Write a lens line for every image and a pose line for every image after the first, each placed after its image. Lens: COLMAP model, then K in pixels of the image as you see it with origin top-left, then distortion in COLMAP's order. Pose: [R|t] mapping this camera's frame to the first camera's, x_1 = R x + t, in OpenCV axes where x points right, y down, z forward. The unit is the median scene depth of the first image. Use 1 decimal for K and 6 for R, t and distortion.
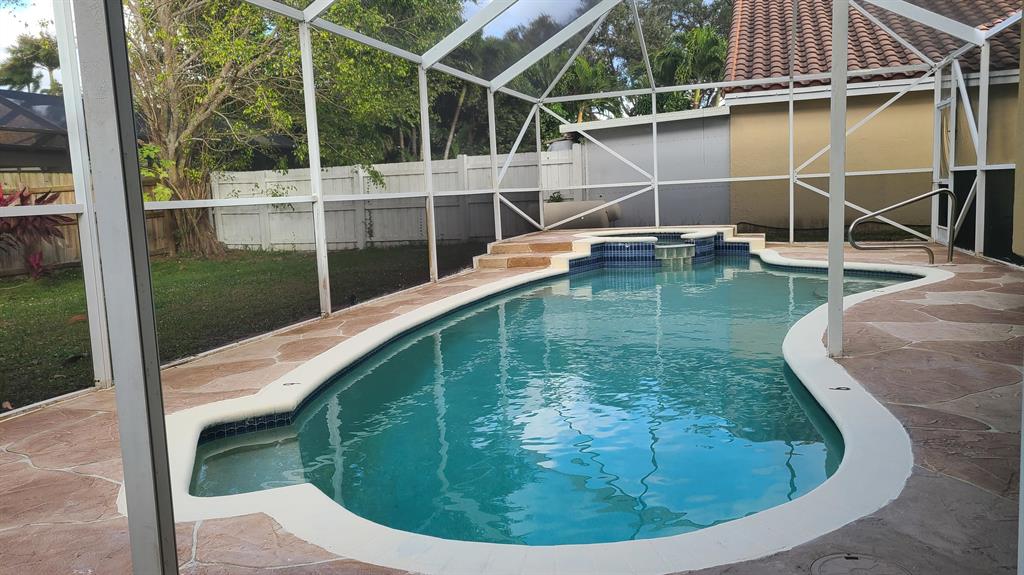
lens RADIAL K [[760.6, 0, 504.5], [0, 760.6, 285.9], [0, 0, 1]] dist [0.046949, -0.007490]
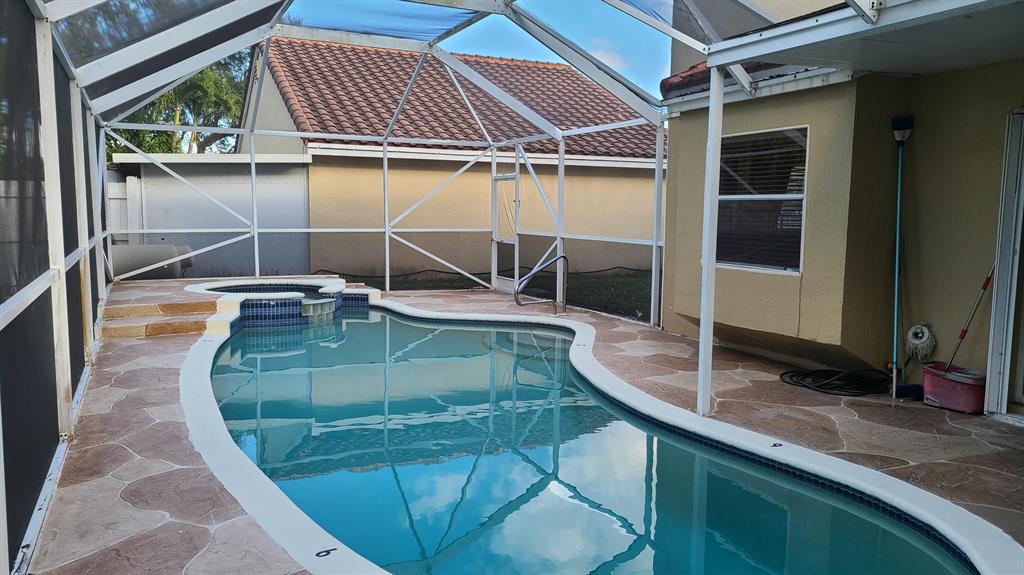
lens RADIAL K [[762.1, 0, 512.0], [0, 762.1, 287.5], [0, 0, 1]] dist [0.046830, -0.012261]
pose [[0.726048, -0.021188, 0.687318, -0.239713], [0.043275, 0.998952, -0.014919, -0.040750], [-0.686281, 0.040576, 0.726204, 0.117236]]
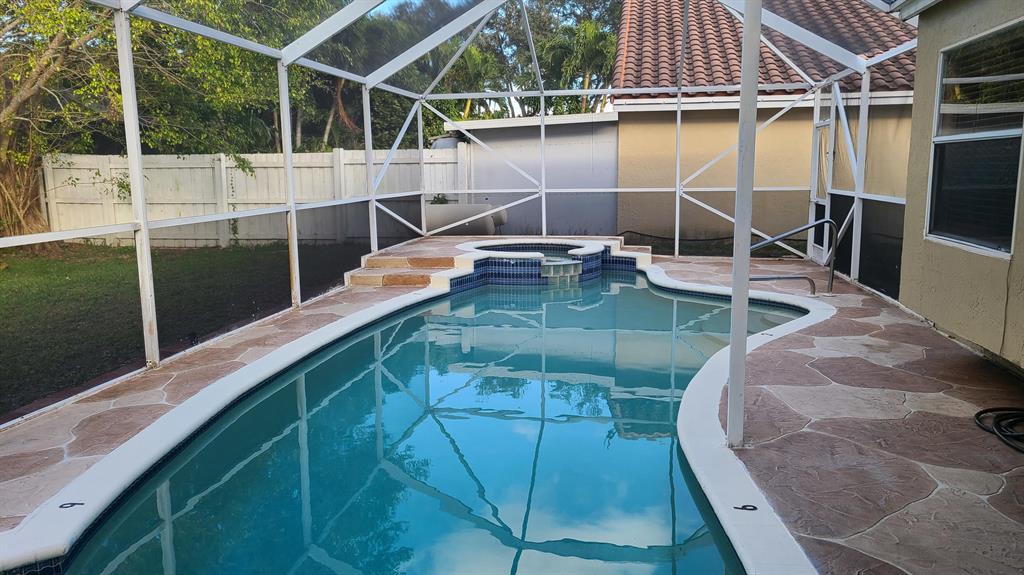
lens RADIAL K [[762.1, 0, 512.0], [0, 762.1, 287.5], [0, 0, 1]] dist [0.046830, -0.012261]
pose [[0.987795, 0.008667, 0.155518, 0.012886], [-0.013196, 0.999518, 0.028111, -0.043159], [-0.155199, -0.029820, 0.987433, 0.062229]]
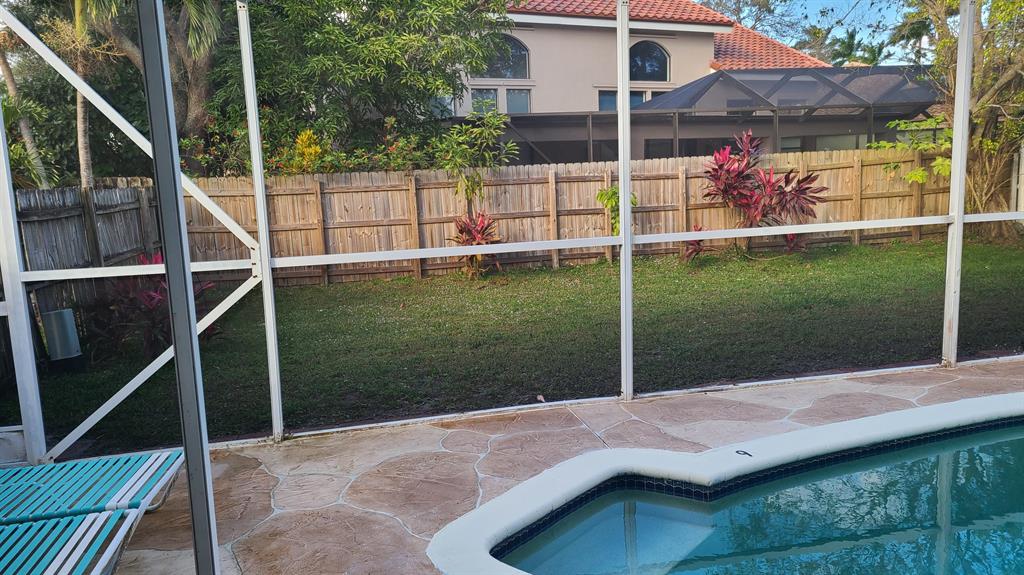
lens RADIAL K [[760.6, 0, 504.5], [0, 760.6, 285.9], [0, 0, 1]] dist [0.046949, -0.007490]
pose [[0.509511, 0.142139, -0.848643, 0.117097], [-0.086541, 0.989726, 0.113812, -0.054067], [0.856101, 0.015454, 0.516577, 0.103823]]
